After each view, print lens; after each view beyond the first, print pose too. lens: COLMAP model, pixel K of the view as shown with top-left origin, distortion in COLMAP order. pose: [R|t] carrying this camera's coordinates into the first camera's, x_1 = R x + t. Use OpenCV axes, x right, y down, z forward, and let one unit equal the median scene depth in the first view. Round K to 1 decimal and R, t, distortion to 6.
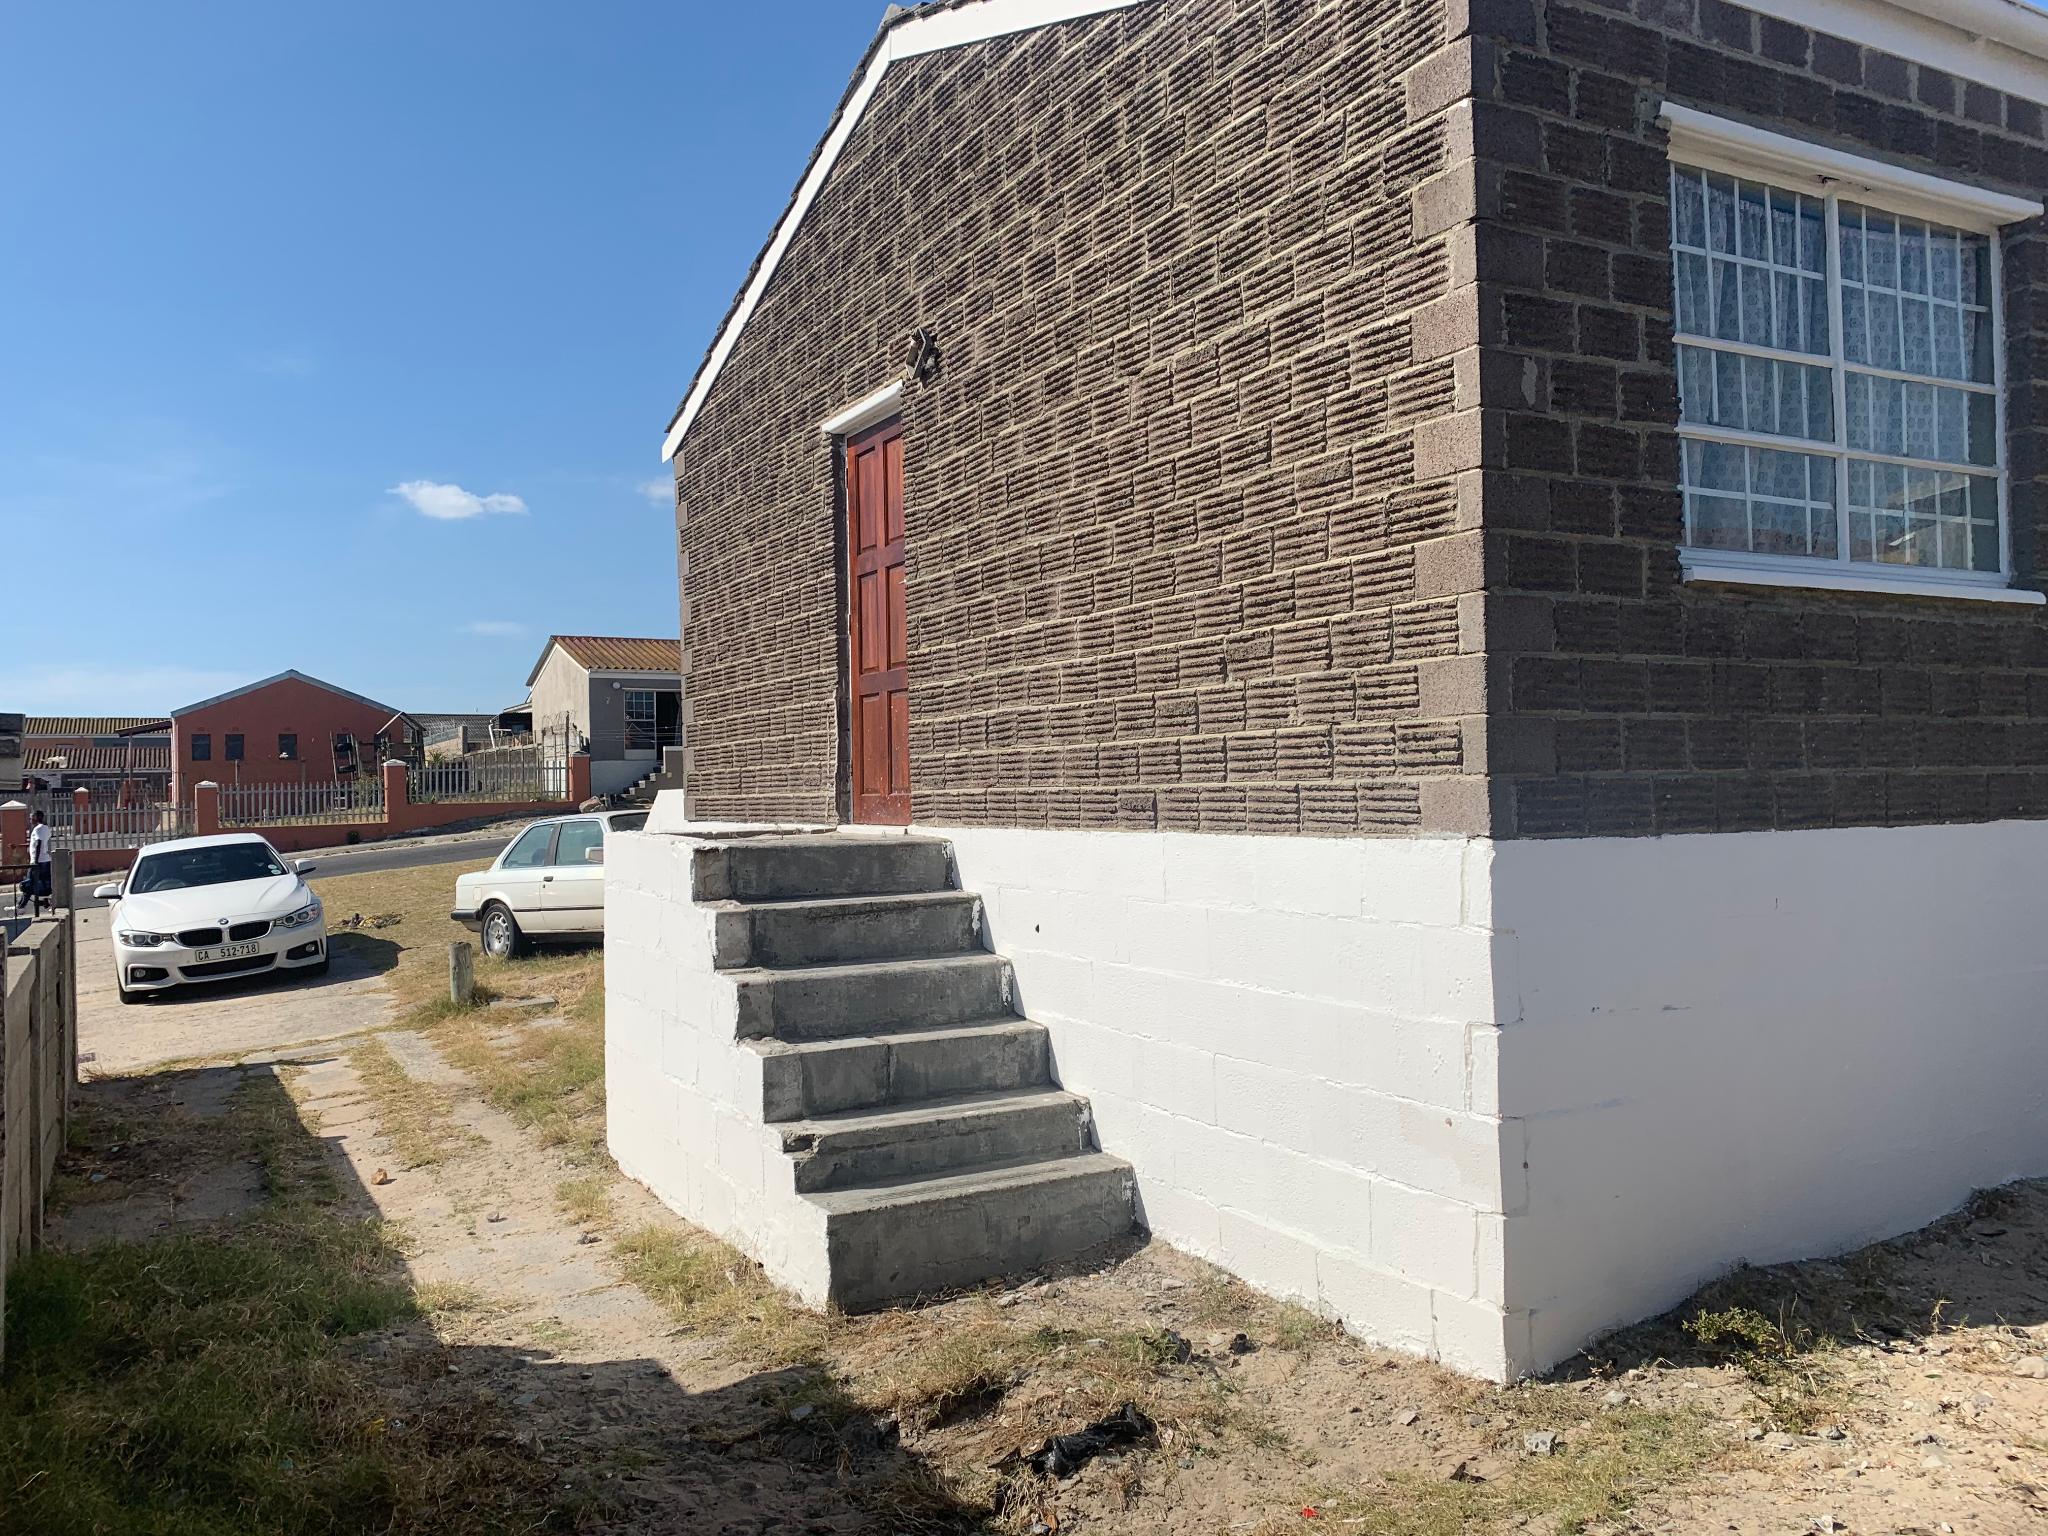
lens RADIAL K [[1562.6, 0, 1019.2], [0, 1562.6, 770.1], [0, 0, 1]] dist [0.051931, -0.058362]
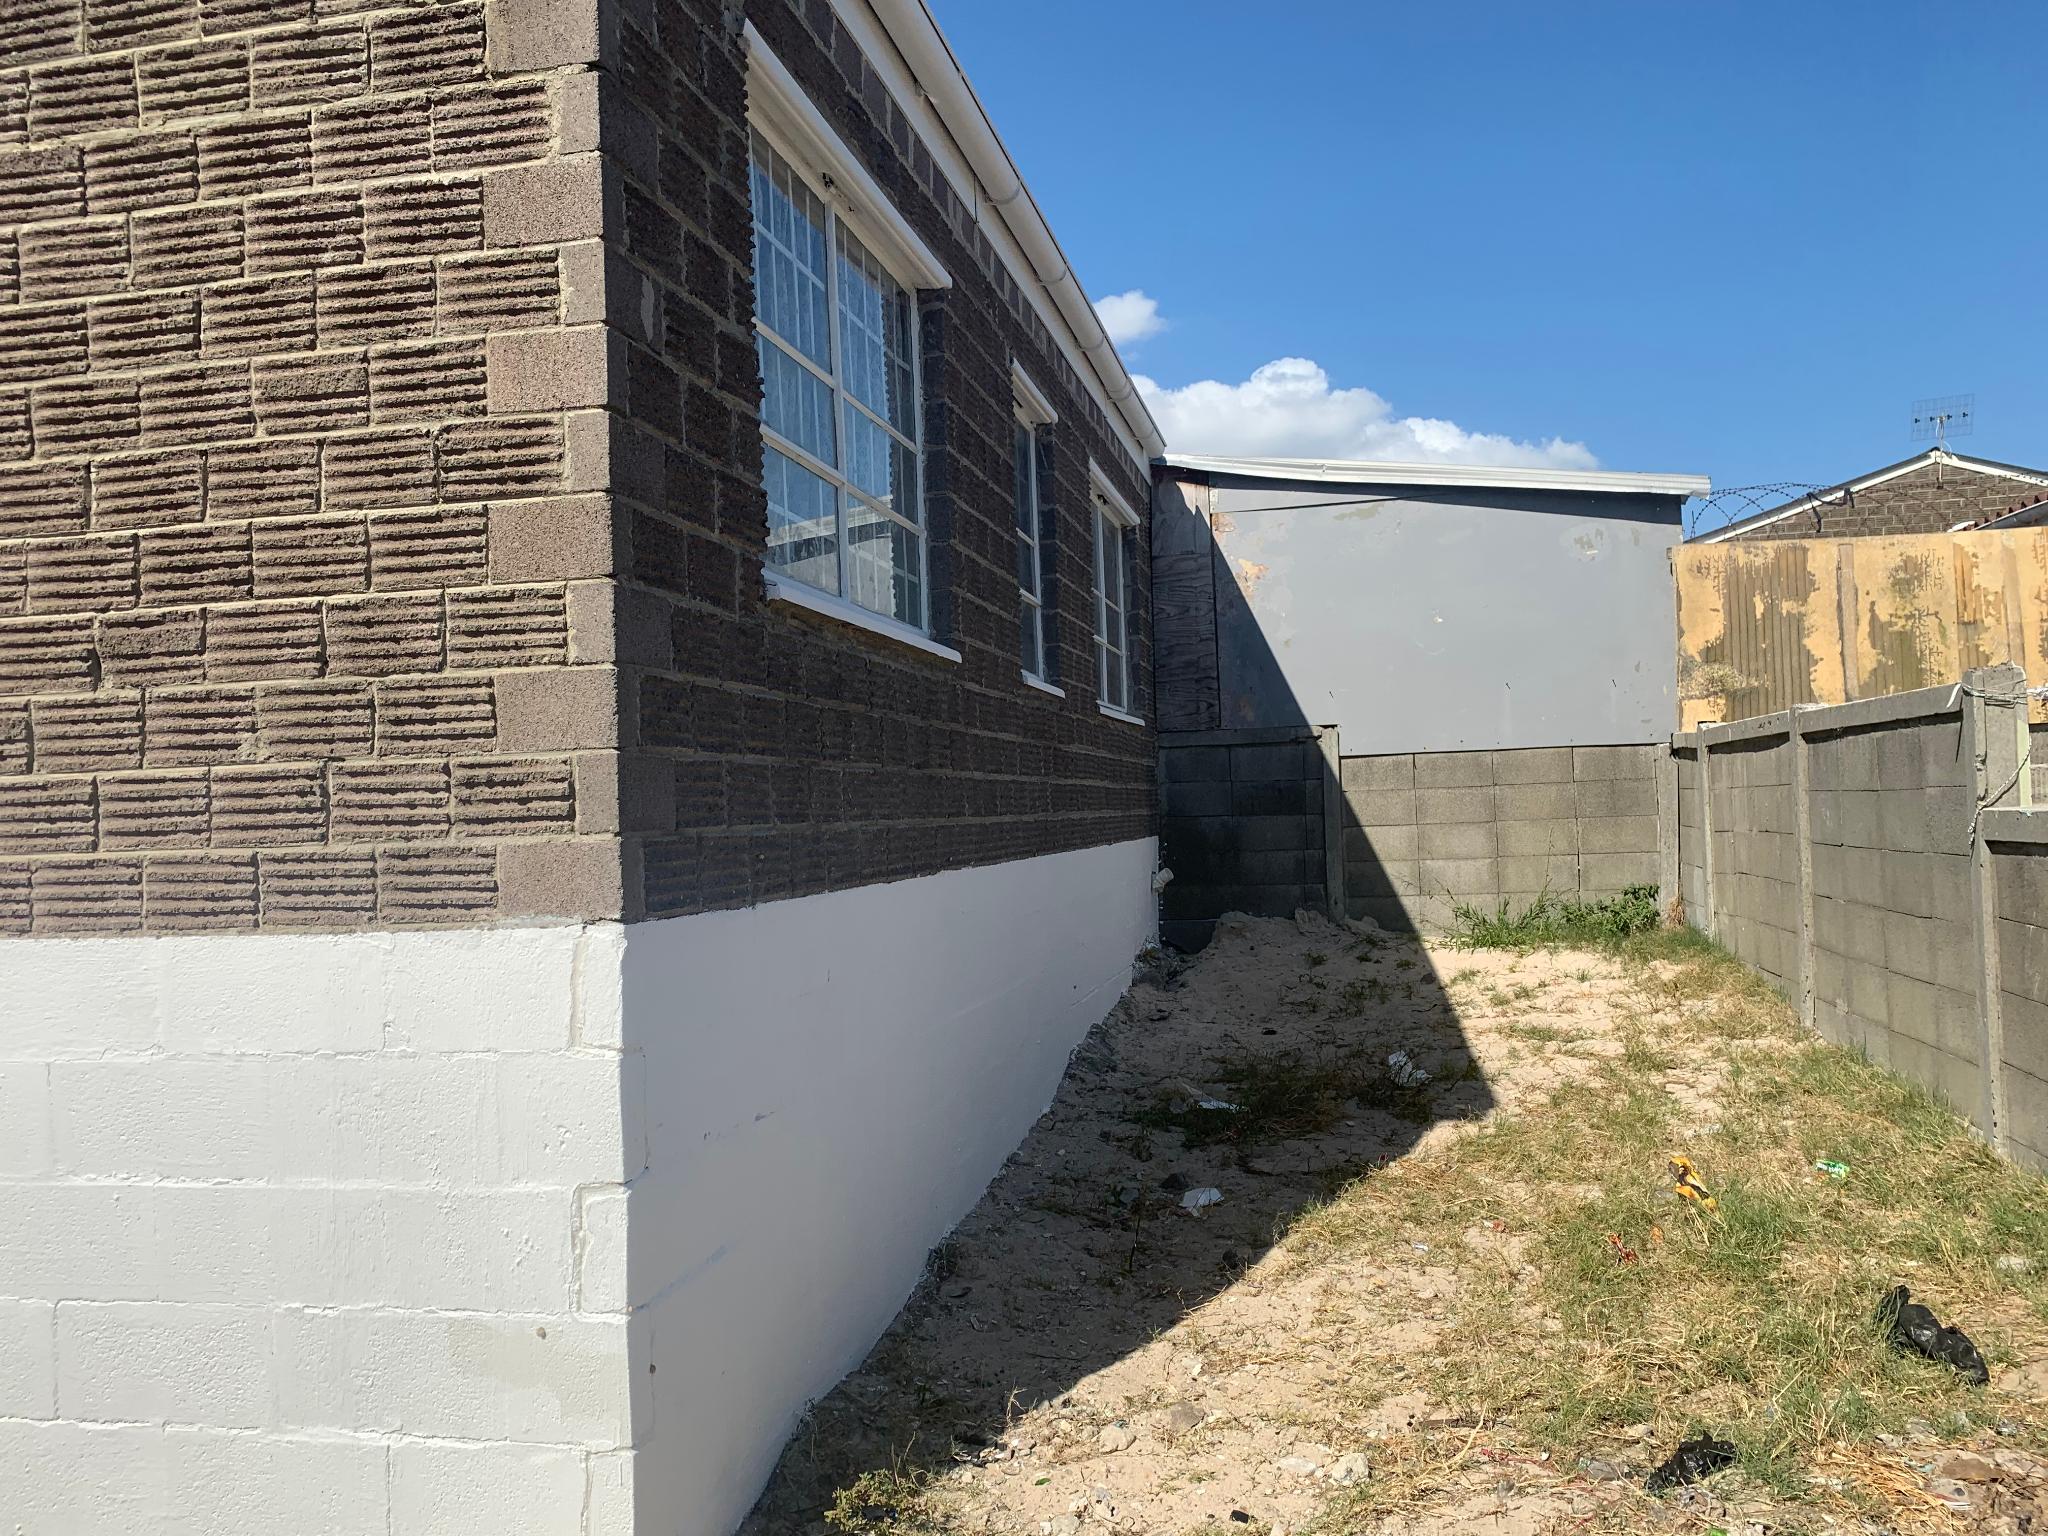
lens RADIAL K [[1562.6, 0, 1042.0], [0, 1562.6, 766.4], [0, 0, 1]] dist [0.051931, -0.058362]
pose [[0.646771, 0.018936, 0.762449, -0.113337], [0.010125, 0.999390, -0.033409, -0.001681], [-0.762617, 0.029328, 0.646185, 0.349102]]
